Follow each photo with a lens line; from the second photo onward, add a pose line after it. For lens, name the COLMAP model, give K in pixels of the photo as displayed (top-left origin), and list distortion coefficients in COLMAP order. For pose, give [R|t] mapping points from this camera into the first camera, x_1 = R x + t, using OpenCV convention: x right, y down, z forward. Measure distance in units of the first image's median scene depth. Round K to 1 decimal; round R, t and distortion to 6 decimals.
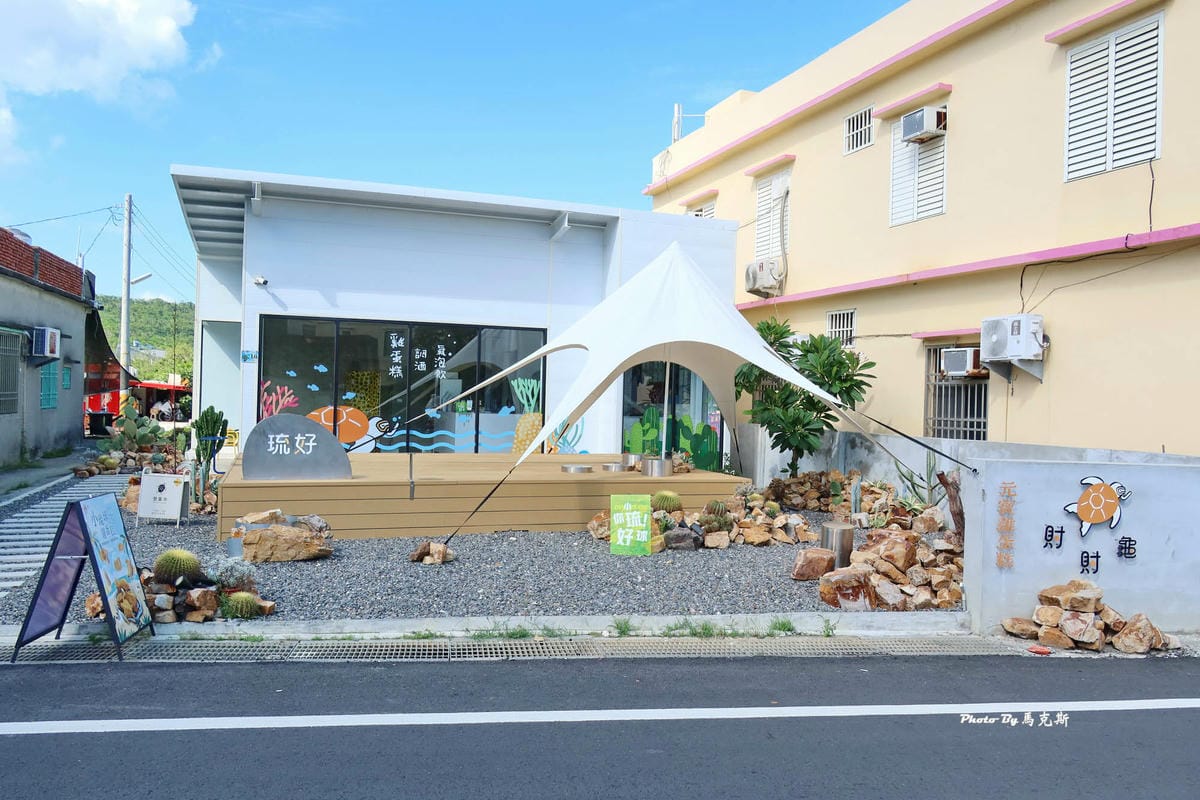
lens RADIAL K [[902.4, 0, 600.0], [0, 902.4, 400.0], [0, 0, 1]] dist [-0.008612, -0.007352]
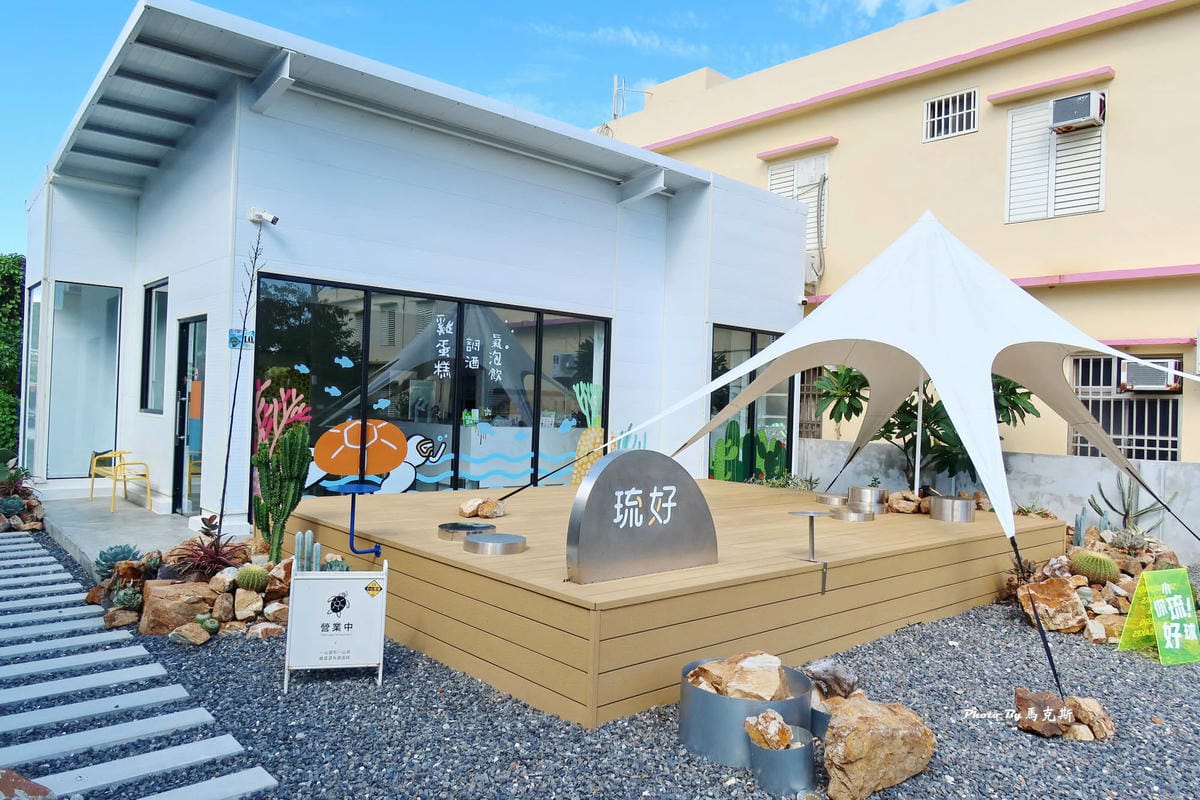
lens RADIAL K [[836.1, 0, 600.0], [0, 836.1, 400.0], [0, 0, 1]] dist [-0.003353, -0.004653]
pose [[0.924747, 0.009682, 0.380459, -0.381193], [-0.009854, 0.999950, -0.001495, -0.008740], [-0.380455, -0.002367, 0.924796, 0.383200]]
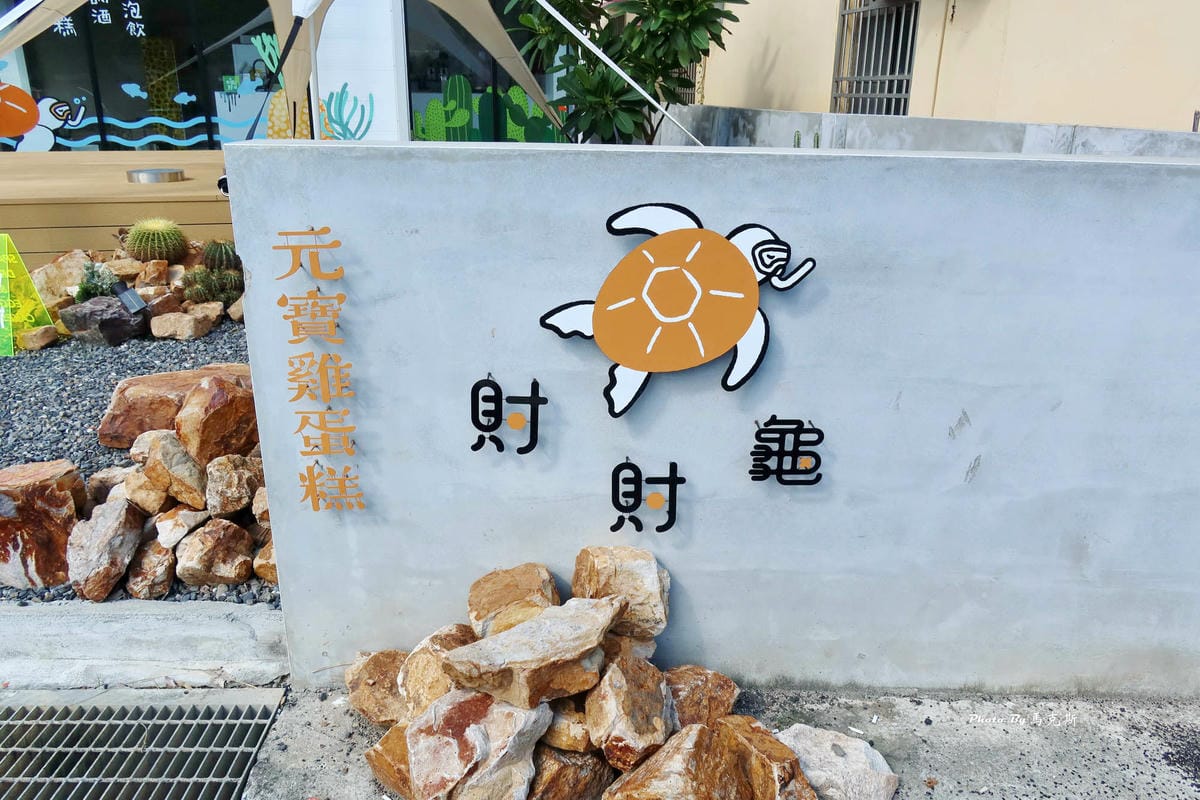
lens RADIAL K [[902.4, 0, 600.0], [0, 902.4, 400.0], [0, 0, 1]] dist [-0.008612, -0.007352]
pose [[0.990018, 0.029633, -0.137794, 0.285163], [0.016055, 0.947574, 0.319134, 0.027241], [0.140027, -0.318160, 0.937639, 0.364178]]
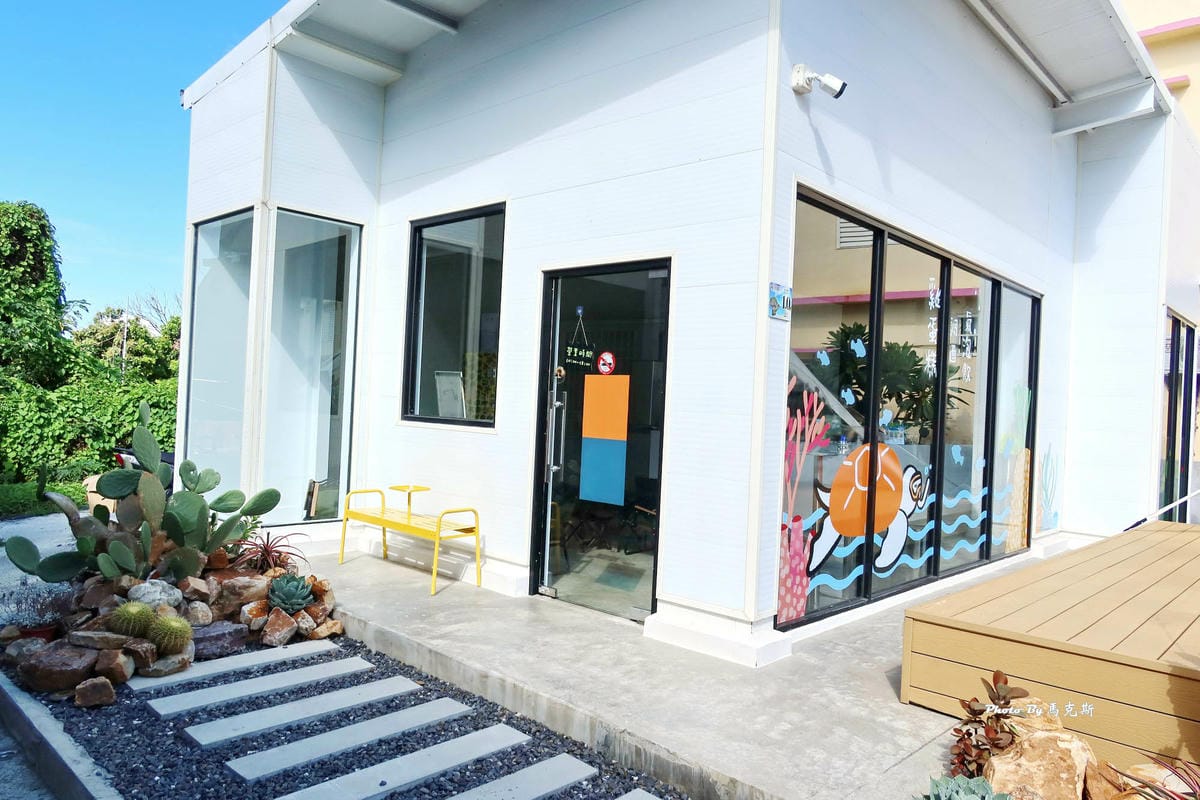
lens RADIAL K [[836.1, 0, 600.0], [0, 836.1, 400.0], [0, 0, 1]] dist [-0.003353, -0.004653]
pose [[0.886949, 0.023123, 0.461289, -0.595975], [-0.026302, 0.999654, 0.000463, -0.009893], [-0.461119, -0.012543, 0.887250, 0.755532]]
